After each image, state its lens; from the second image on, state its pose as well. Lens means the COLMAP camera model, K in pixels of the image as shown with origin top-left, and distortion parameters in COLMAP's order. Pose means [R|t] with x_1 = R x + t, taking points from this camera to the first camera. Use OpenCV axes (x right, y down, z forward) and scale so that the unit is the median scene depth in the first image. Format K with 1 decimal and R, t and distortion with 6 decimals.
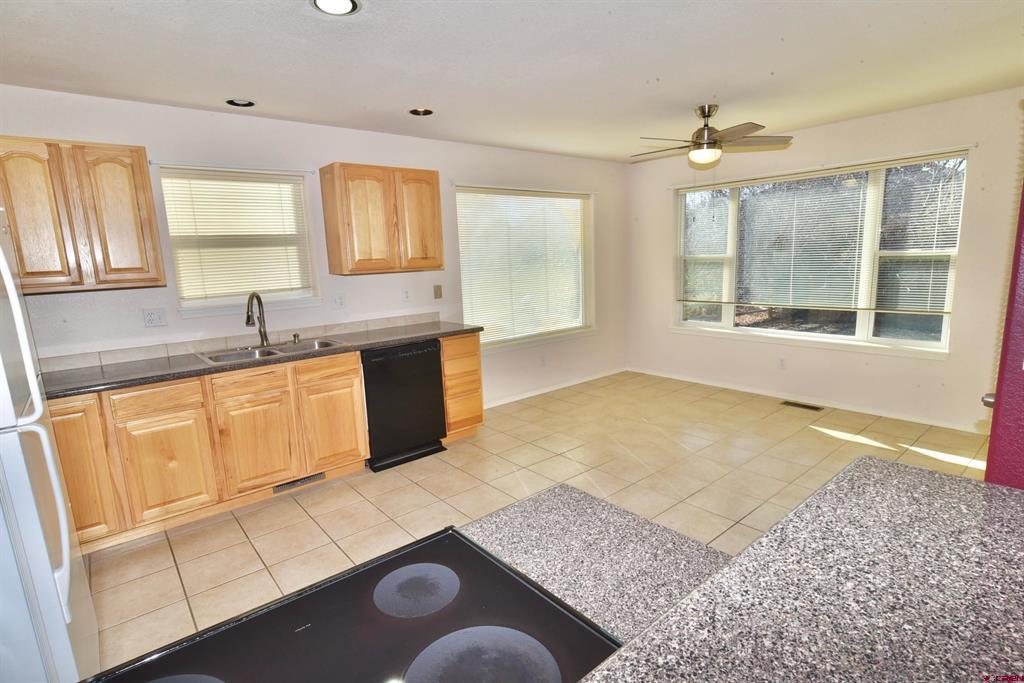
lens RADIAL K [[512.0, 0, 510.9], [0, 512.0, 345.1], [0, 0, 1]] dist [-0.007392, 0.002101]
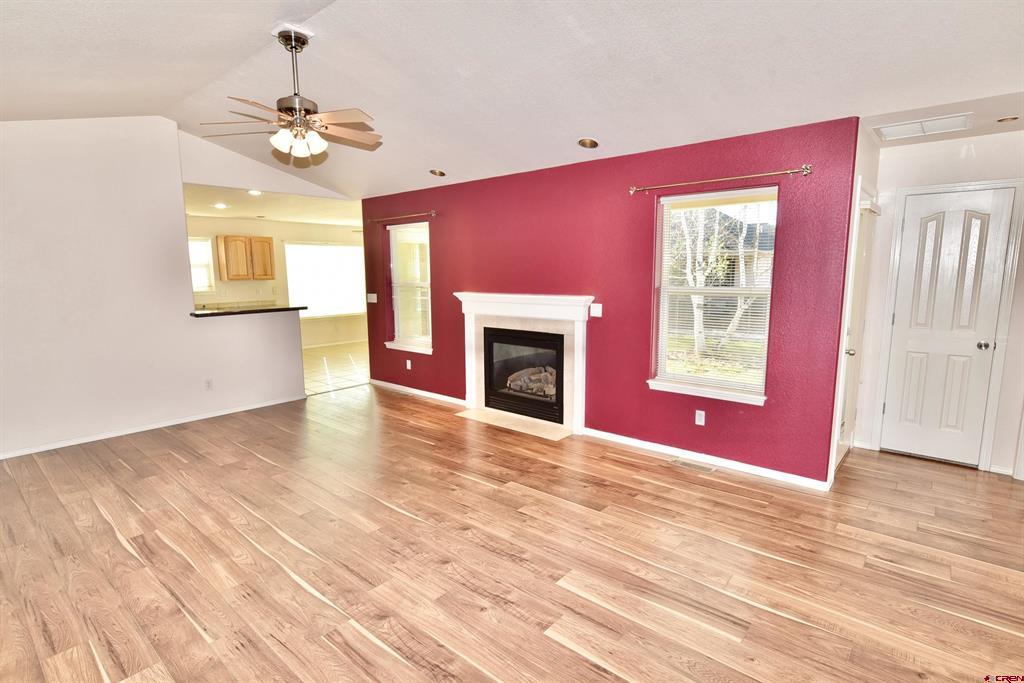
lens RADIAL K [[512.0, 0, 510.9], [0, 512.0, 345.1], [0, 0, 1]] dist [-0.007392, 0.002101]
pose [[0.986166, 0.005996, 0.165655, 0.614955], [-0.000568, 0.999462, -0.032795, 0.248556], [-0.165763, 0.032247, 0.985638, -1.620115]]
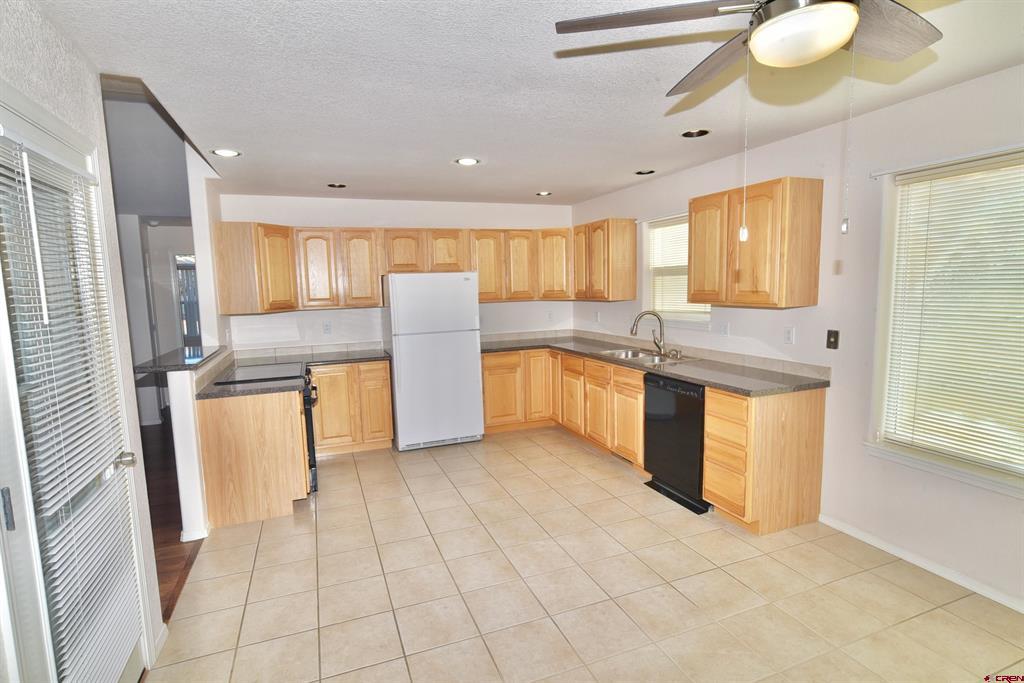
lens RADIAL K [[518.6, 0, 512.0], [0, 518.6, 341.5], [0, 0, 1]] dist [0.000654, 0.000478]
pose [[-0.313284, 0.155848, -0.936784, 0.837578], [-0.127096, 0.970687, 0.203992, -0.243672], [0.941116, 0.182969, -0.284294, 1.016051]]
